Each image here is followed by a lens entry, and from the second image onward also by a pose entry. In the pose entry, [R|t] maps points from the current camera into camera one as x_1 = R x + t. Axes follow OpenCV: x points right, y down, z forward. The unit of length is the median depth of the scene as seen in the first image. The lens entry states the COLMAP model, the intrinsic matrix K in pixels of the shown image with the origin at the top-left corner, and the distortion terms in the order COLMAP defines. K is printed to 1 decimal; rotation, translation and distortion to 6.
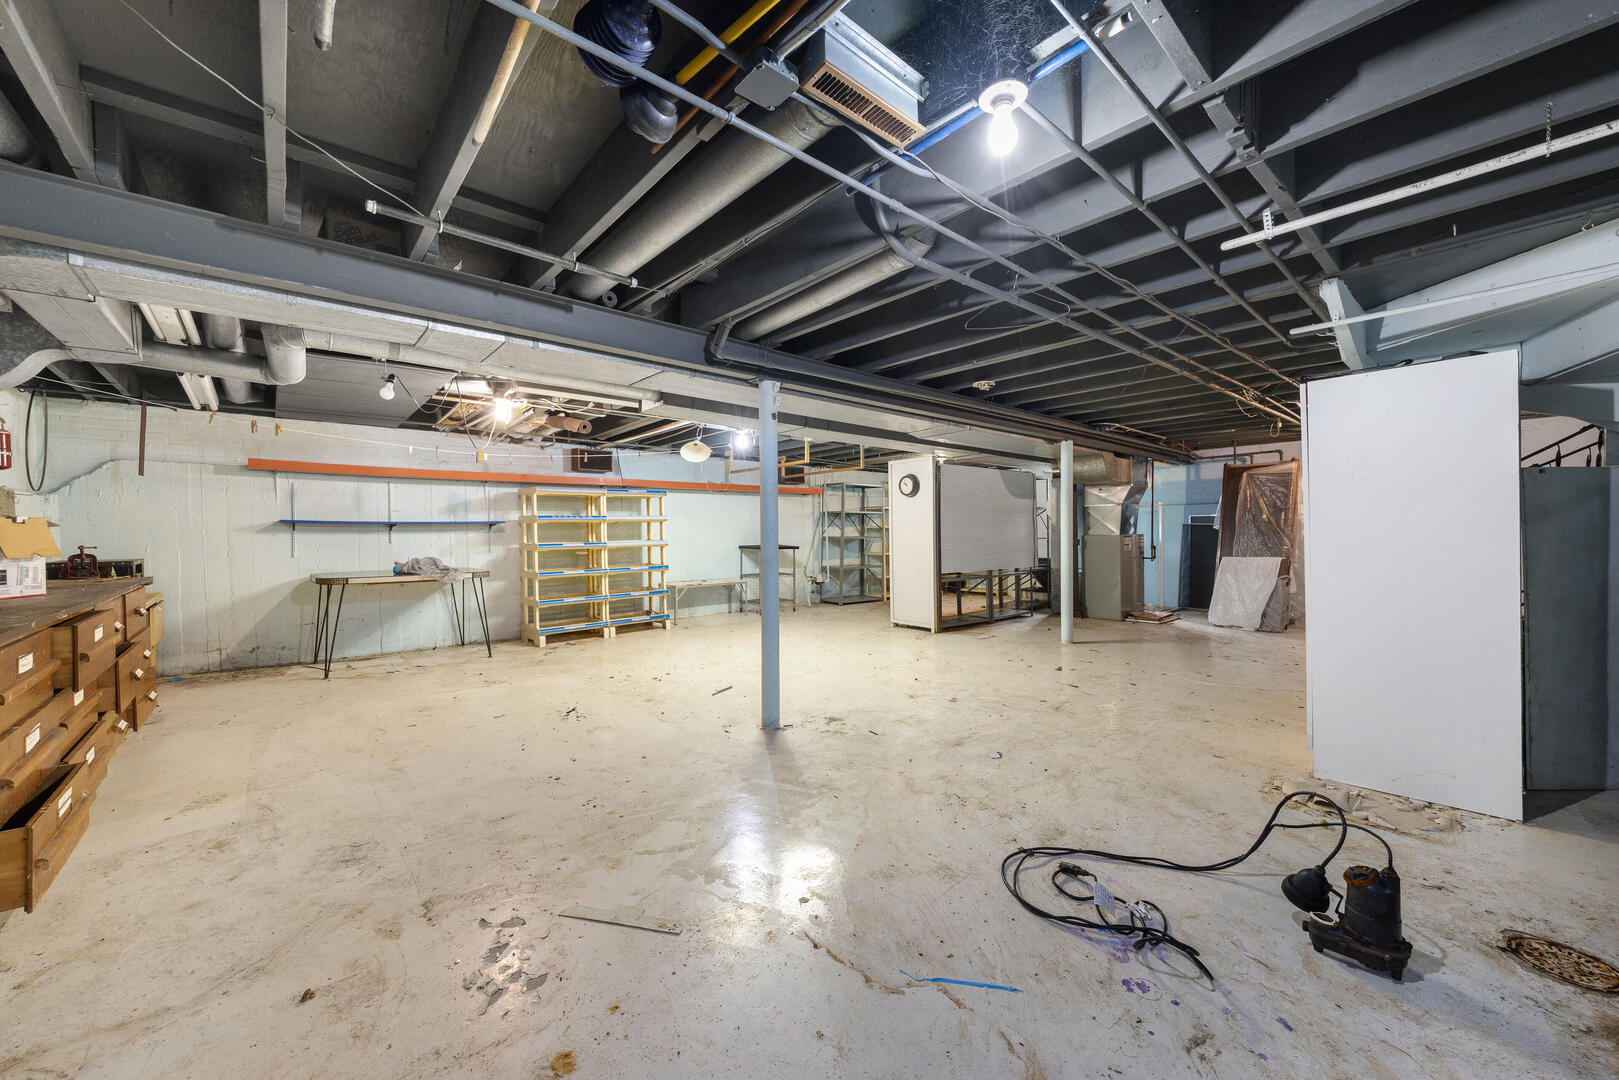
lens RADIAL K [[614.4, 0, 809.5], [0, 614.4, 540.0], [0, 0, 1]] dist [0.000487, -0.000107]
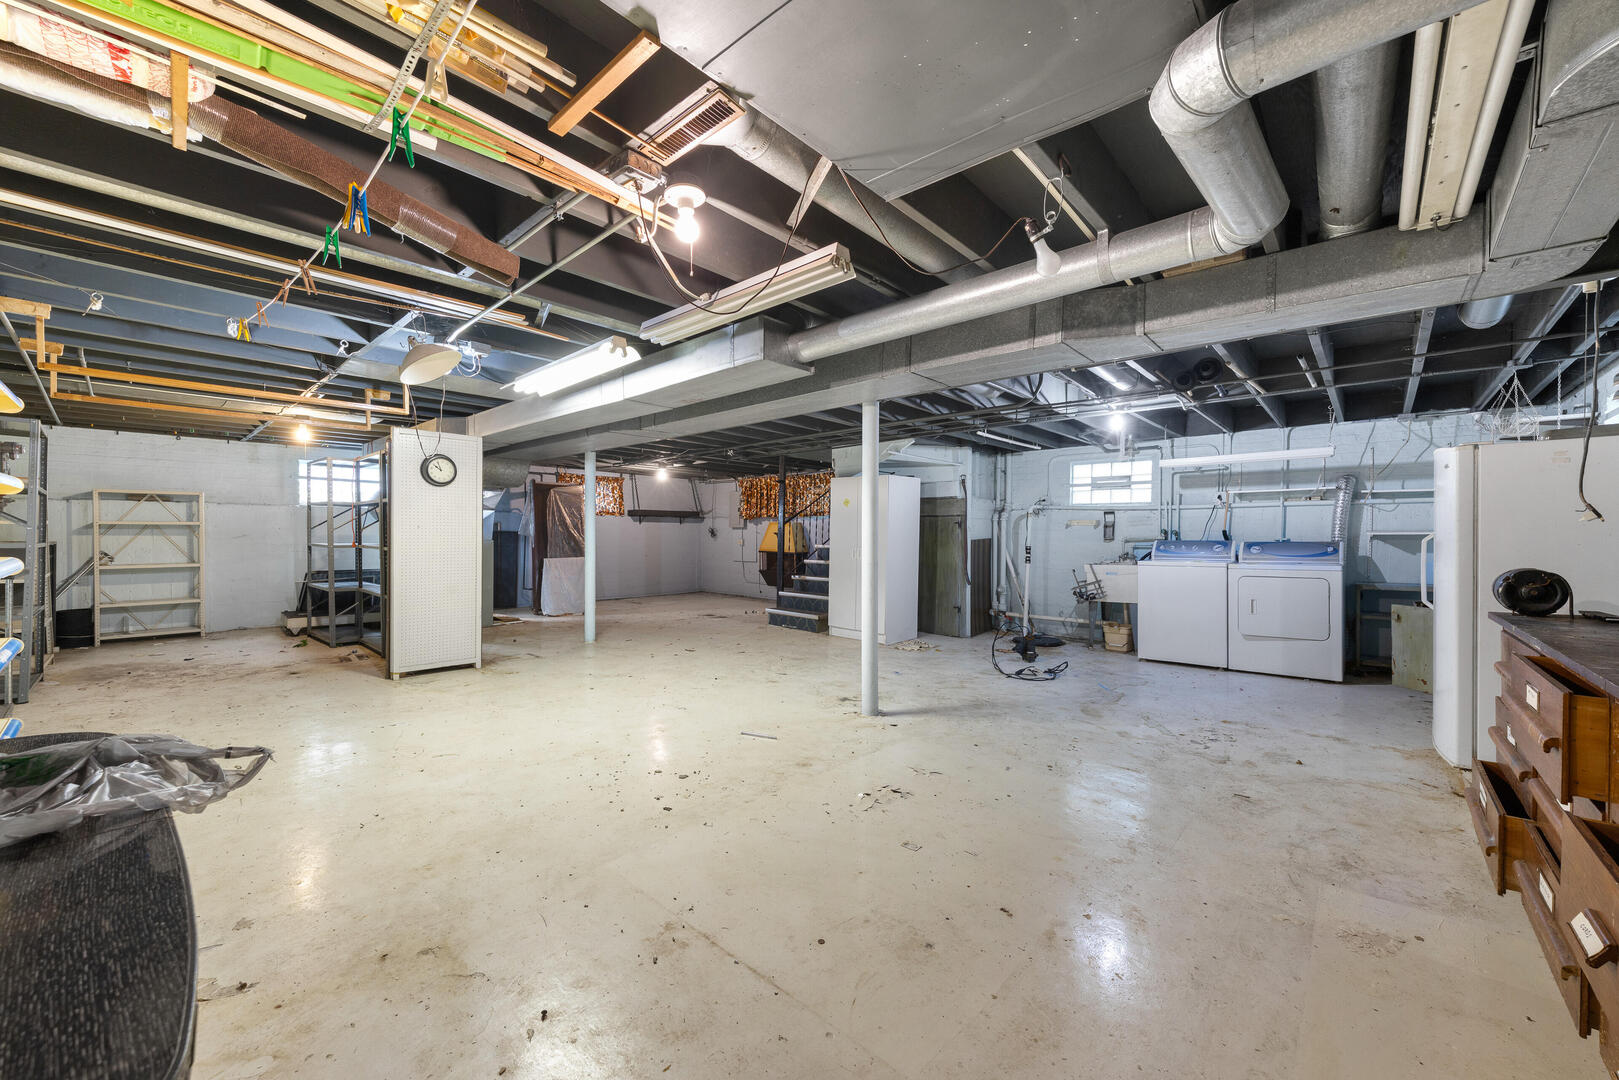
lens RADIAL K [[614.4, 0, 809.5], [0, 614.4, 540.0], [0, 0, 1]] dist [0.000487, -0.000107]
pose [[-0.112487, -0.002261, 0.993651, -1.764760], [0.006459, 0.999975, 0.003006, -0.027995], [-0.993632, 0.006756, -0.112470, 1.881084]]
